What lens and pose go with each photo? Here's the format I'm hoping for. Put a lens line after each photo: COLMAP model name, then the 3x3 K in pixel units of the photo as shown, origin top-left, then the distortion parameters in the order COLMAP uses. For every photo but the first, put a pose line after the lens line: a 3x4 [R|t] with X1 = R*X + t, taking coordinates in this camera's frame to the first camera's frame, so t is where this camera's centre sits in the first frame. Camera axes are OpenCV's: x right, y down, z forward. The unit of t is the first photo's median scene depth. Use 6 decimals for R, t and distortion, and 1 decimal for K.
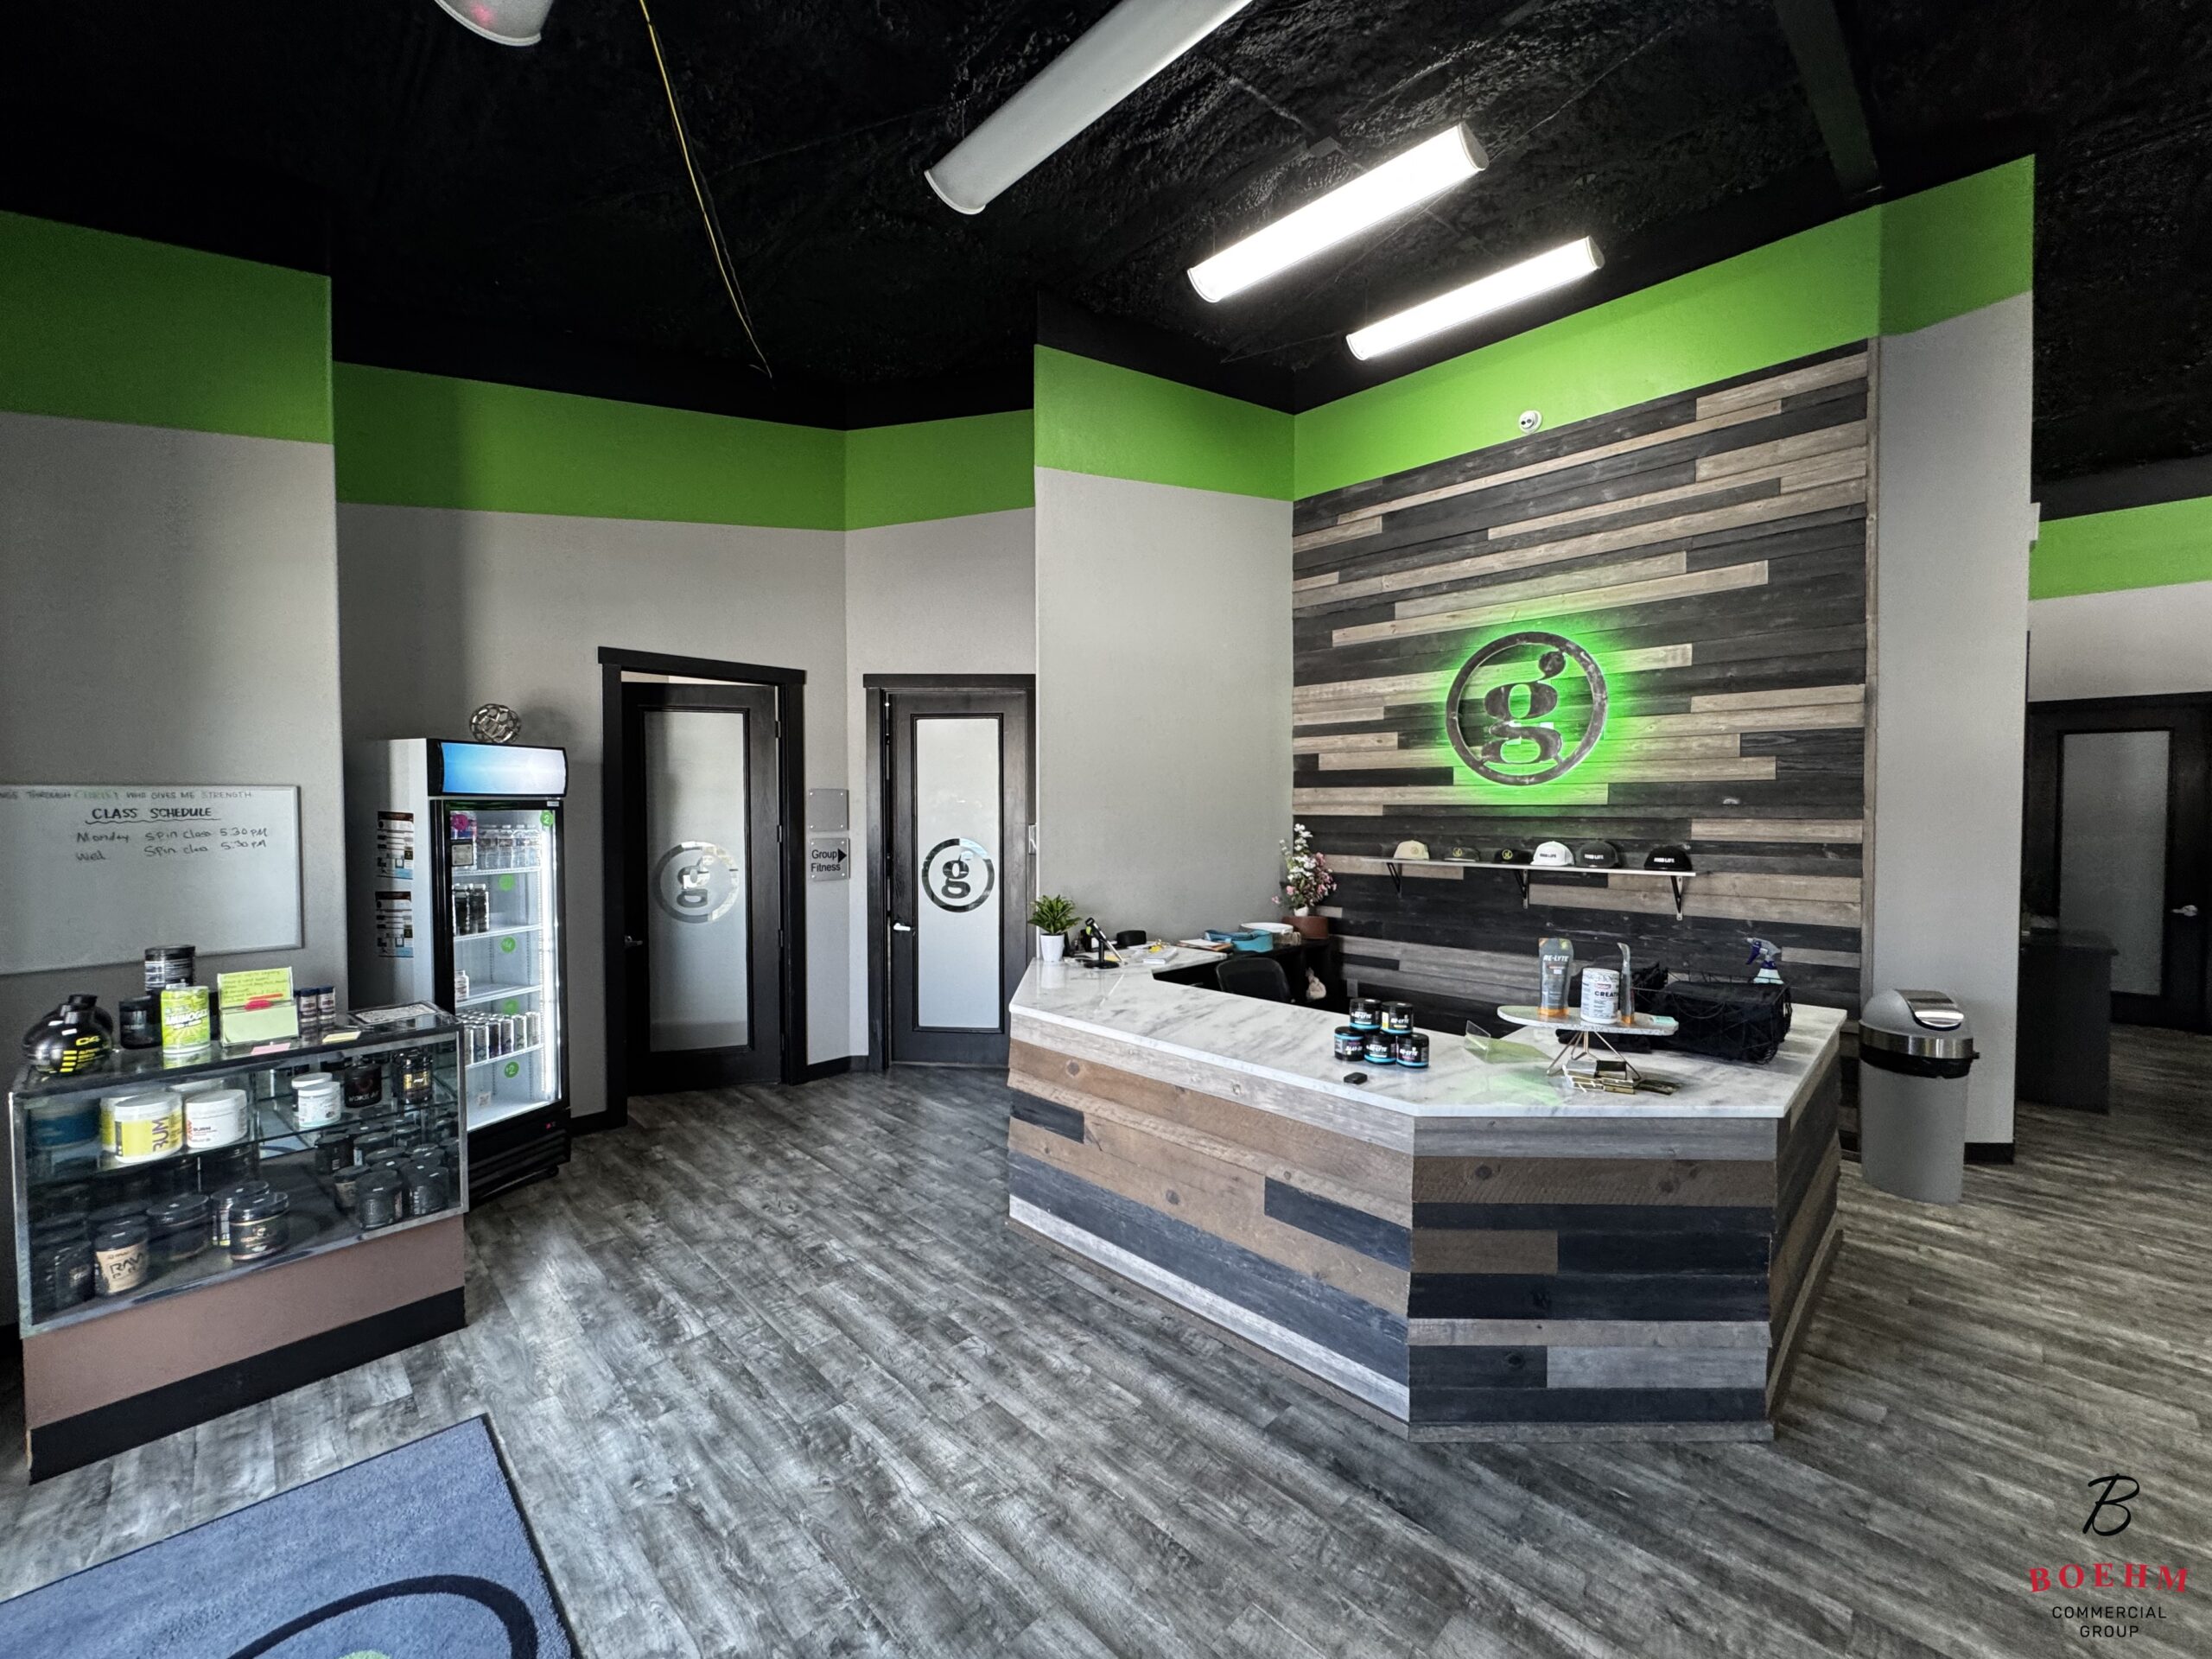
lens RADIAL K [[889.9, 0, 1104.9], [0, 889.9, 826.8], [0, 0, 1]] dist [-0.000491, 0.000070]
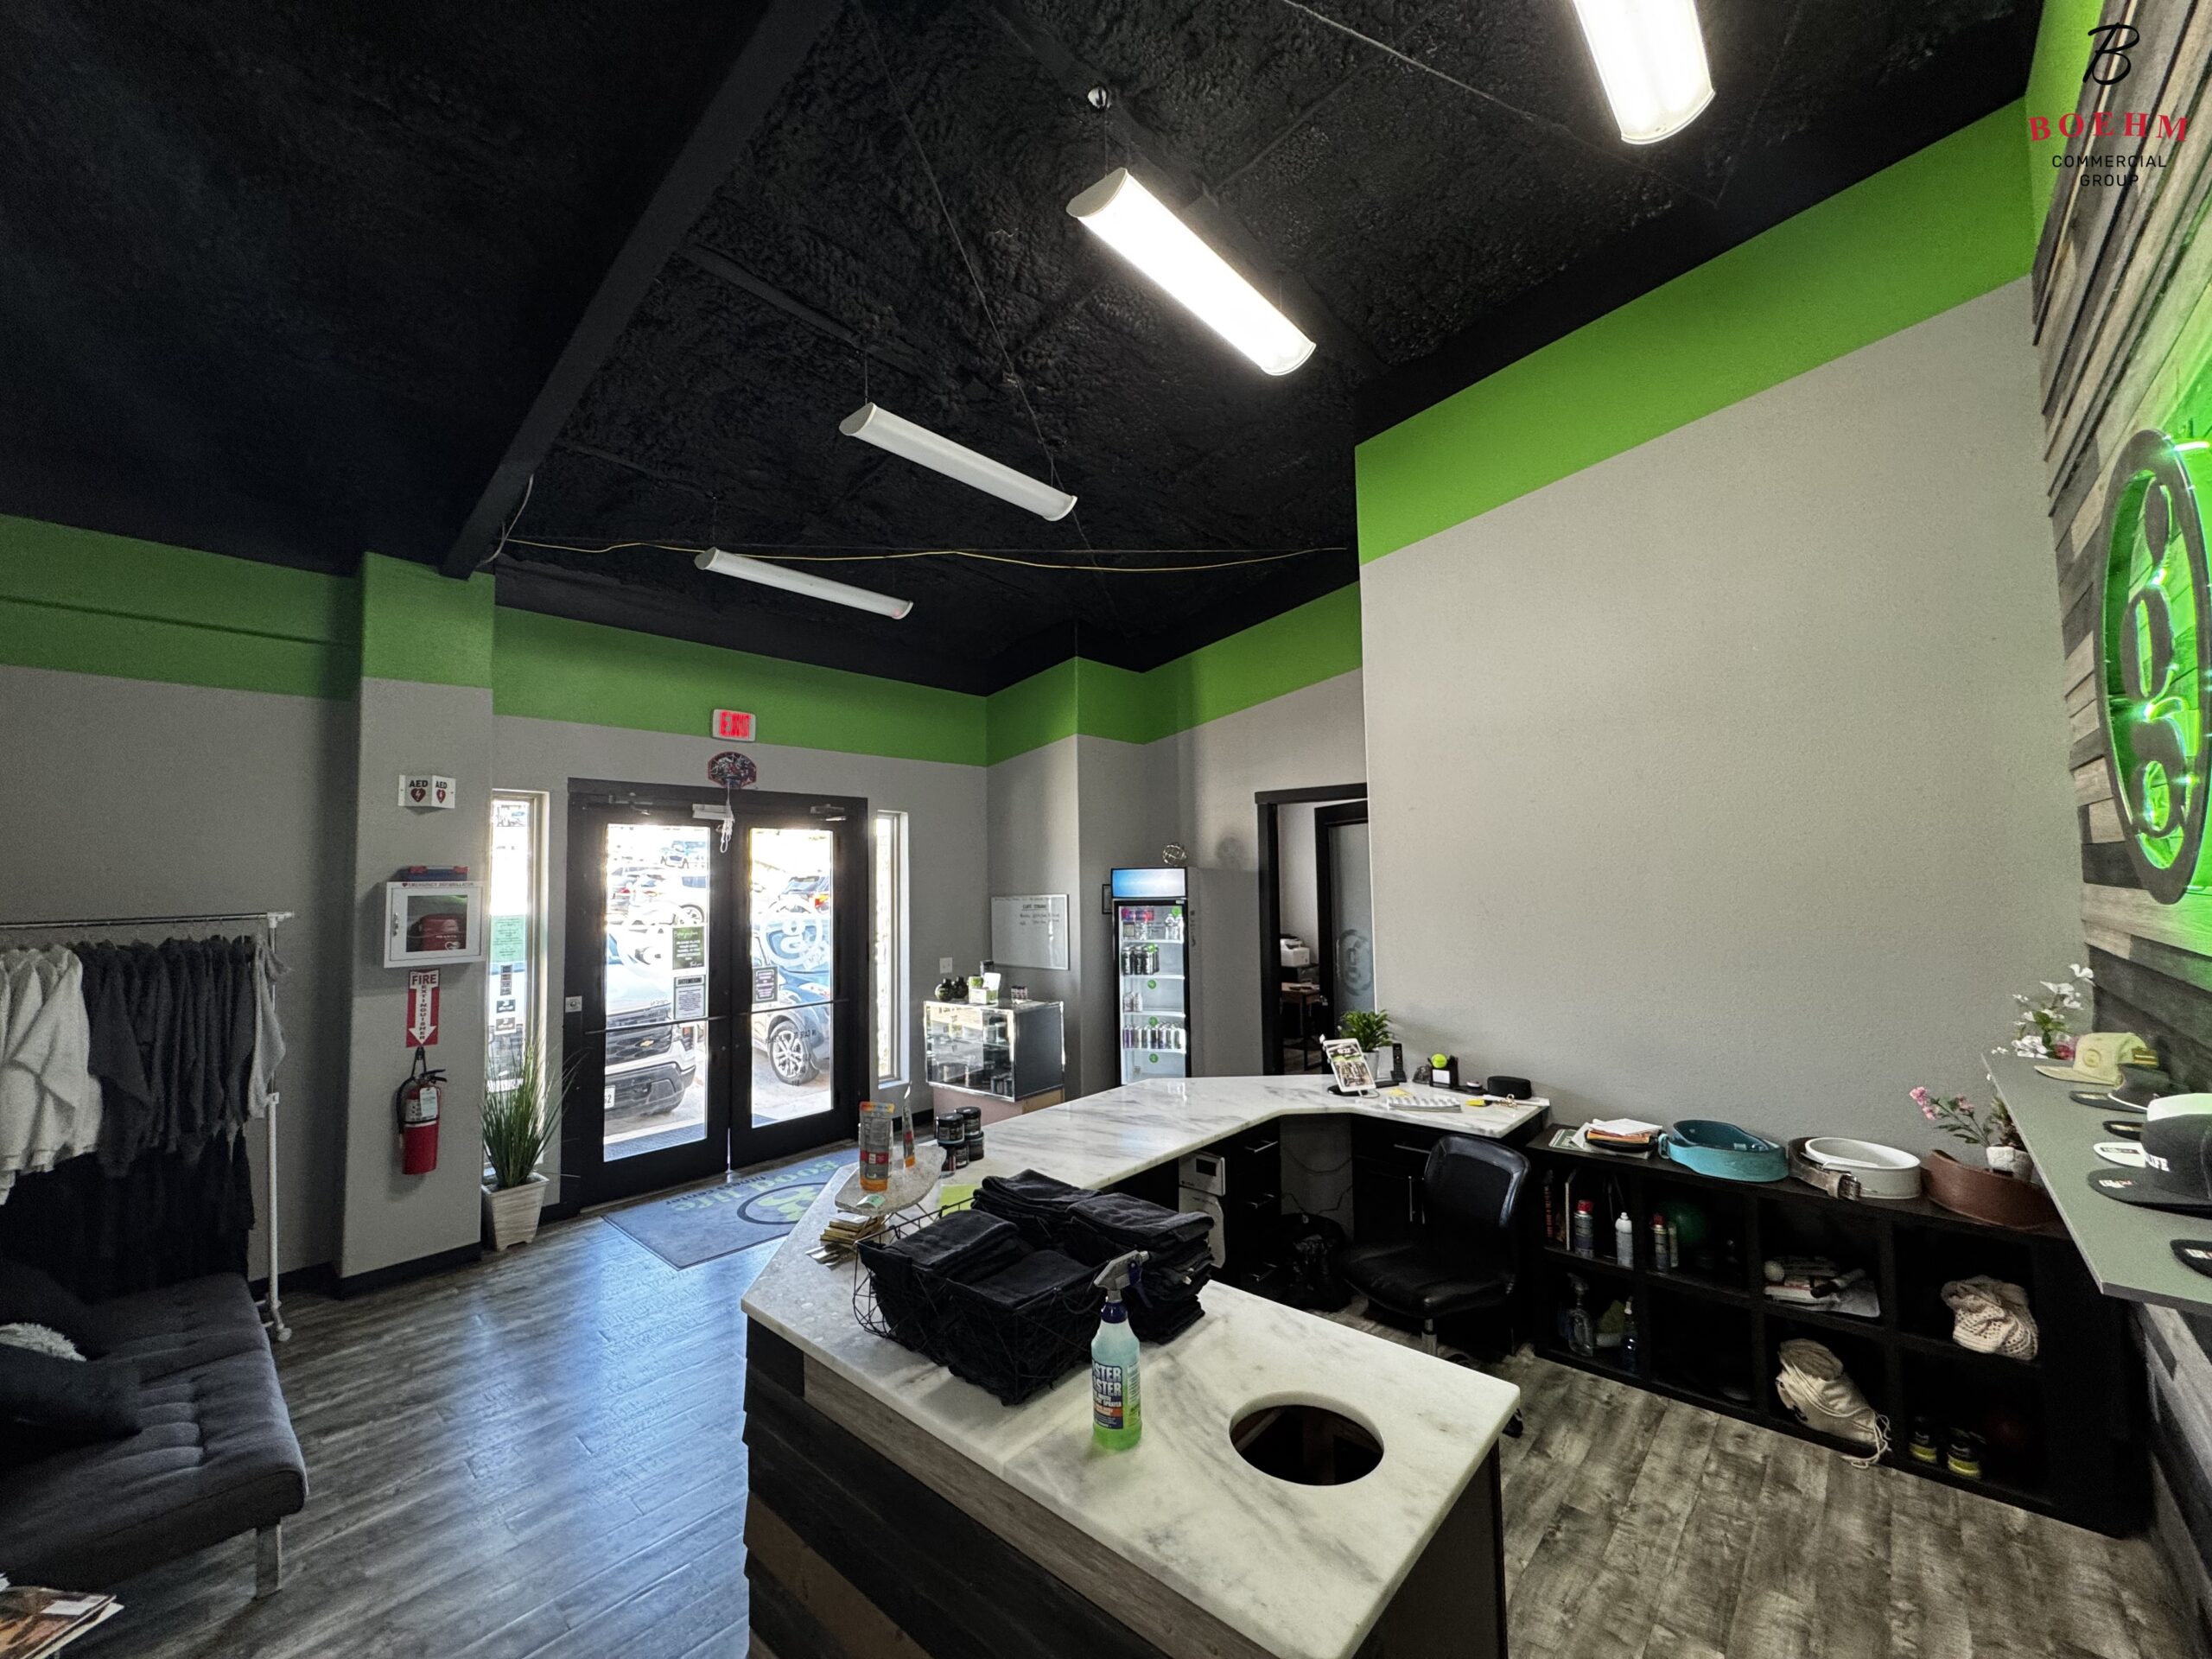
lens RADIAL K [[889.9, 0, 1104.9], [0, 889.9, 826.8], [0, 0, 1]] dist [-0.000491, 0.000070]
pose [[0.051532, -0.060810, -0.996818, 0.823728], [-0.005373, 0.998113, -0.061167, -0.051921], [0.998657, 0.008508, 0.051108, 0.637486]]
